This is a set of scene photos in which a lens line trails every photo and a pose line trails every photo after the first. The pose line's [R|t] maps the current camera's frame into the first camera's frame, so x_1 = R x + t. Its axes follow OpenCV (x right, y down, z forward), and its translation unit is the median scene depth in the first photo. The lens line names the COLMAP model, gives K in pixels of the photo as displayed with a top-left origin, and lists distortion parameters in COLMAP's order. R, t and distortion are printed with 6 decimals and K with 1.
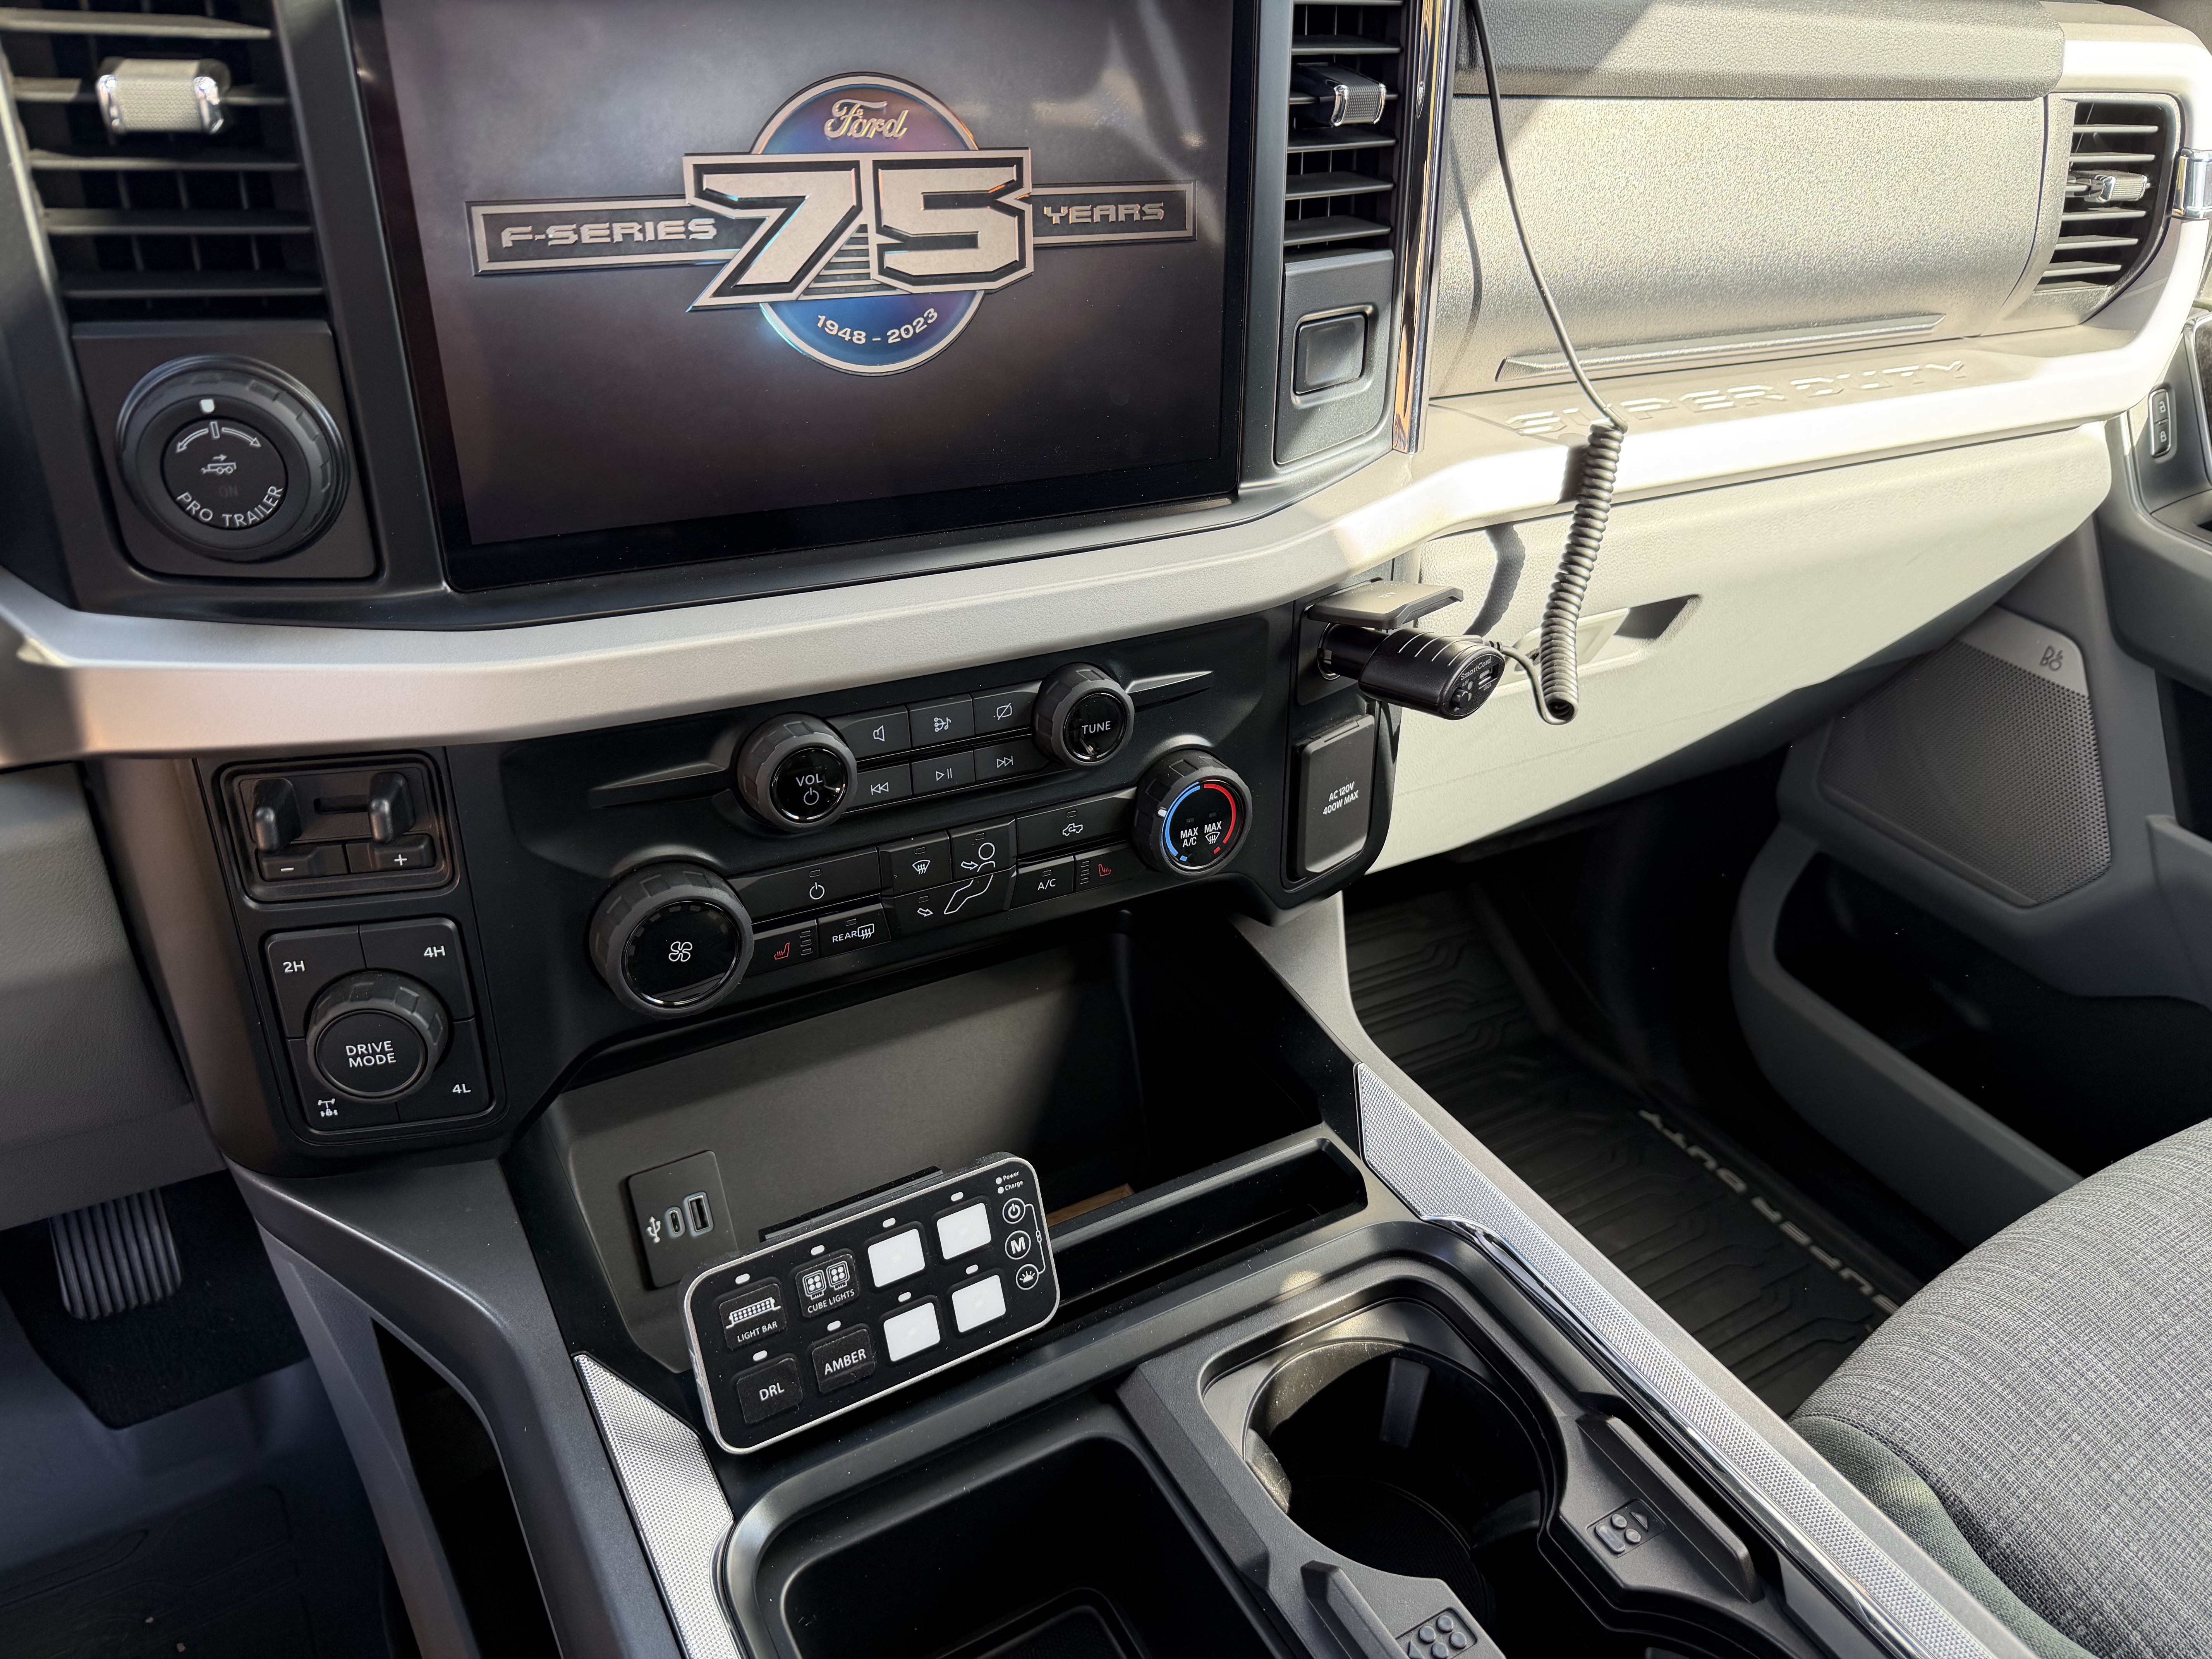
lens RADIAL K [[1609.3, 0, 1106.0], [0, 1609.3, 829.5], [0, 0, 1]] dist [0.058496, -0.137833]
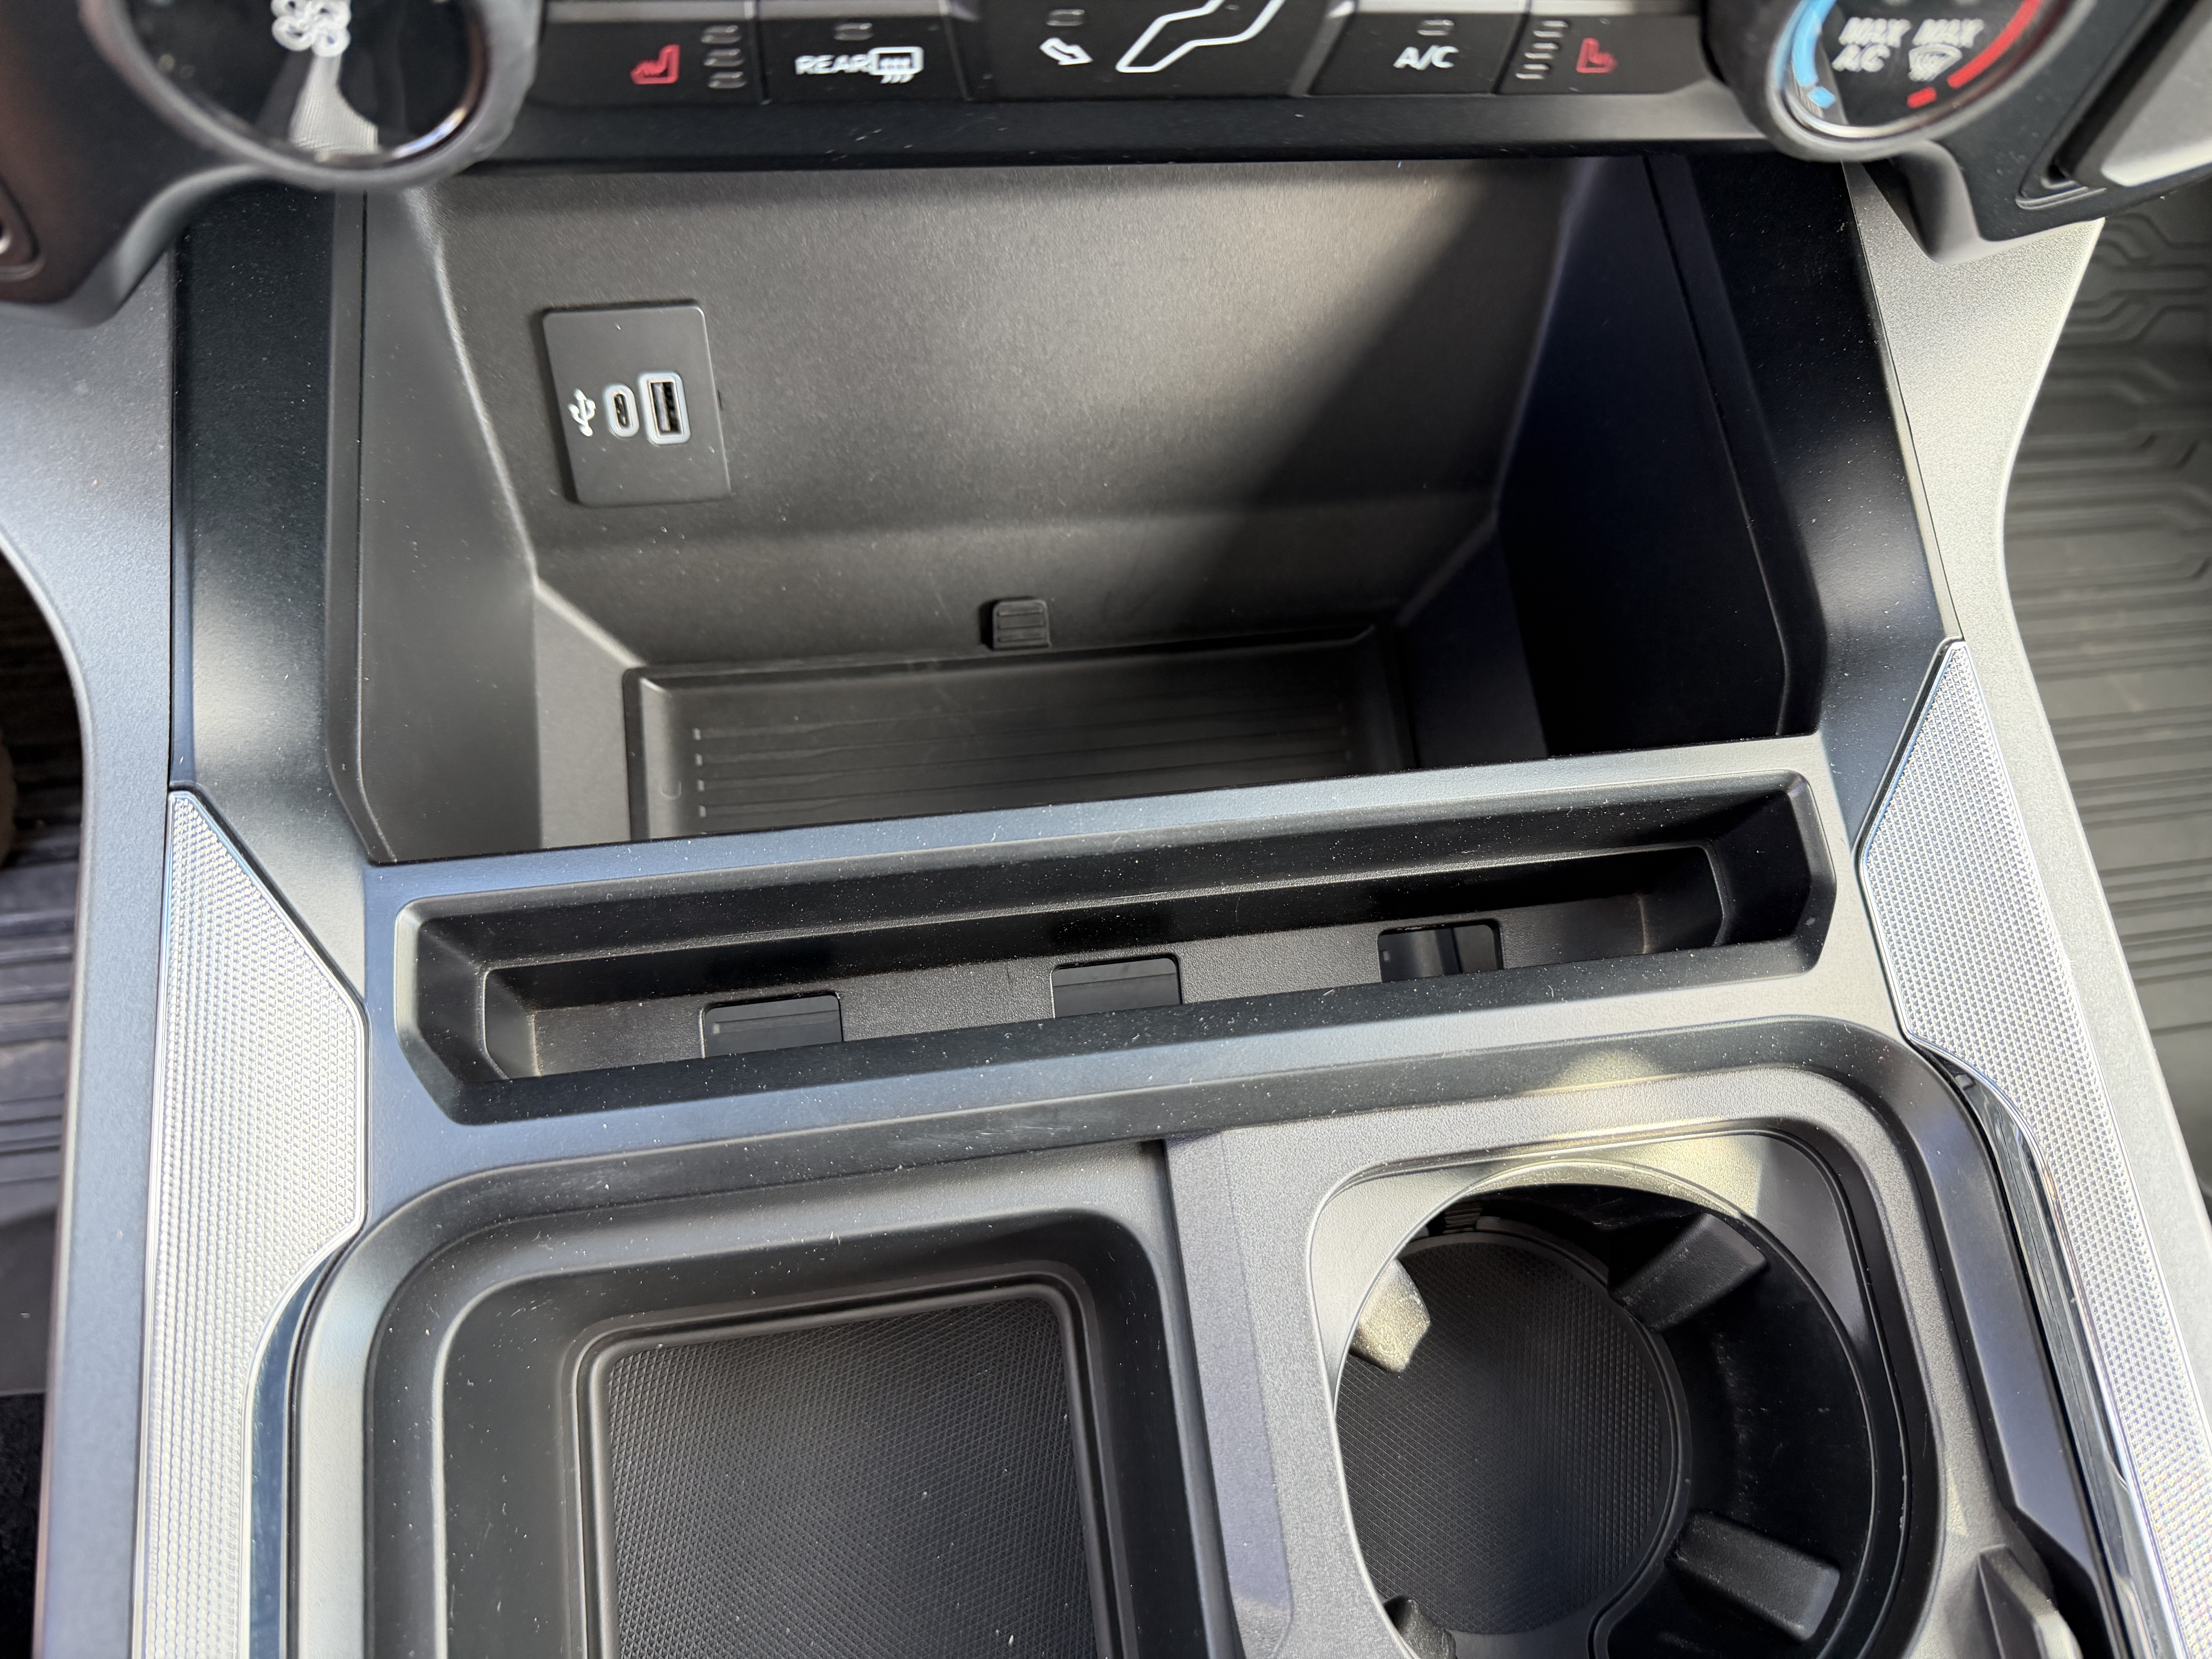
lens RADIAL K [[1609.3, 0, 1106.0], [0, 1609.3, 829.5], [0, 0, 1]] dist [0.058496, -0.137833]
pose [[0.916829, 0.386114, -0.101687, 0.001462], [-0.238228, 0.733362, 0.636732, -0.049398], [0.320424, -0.559550, 0.764351, 0.550521]]
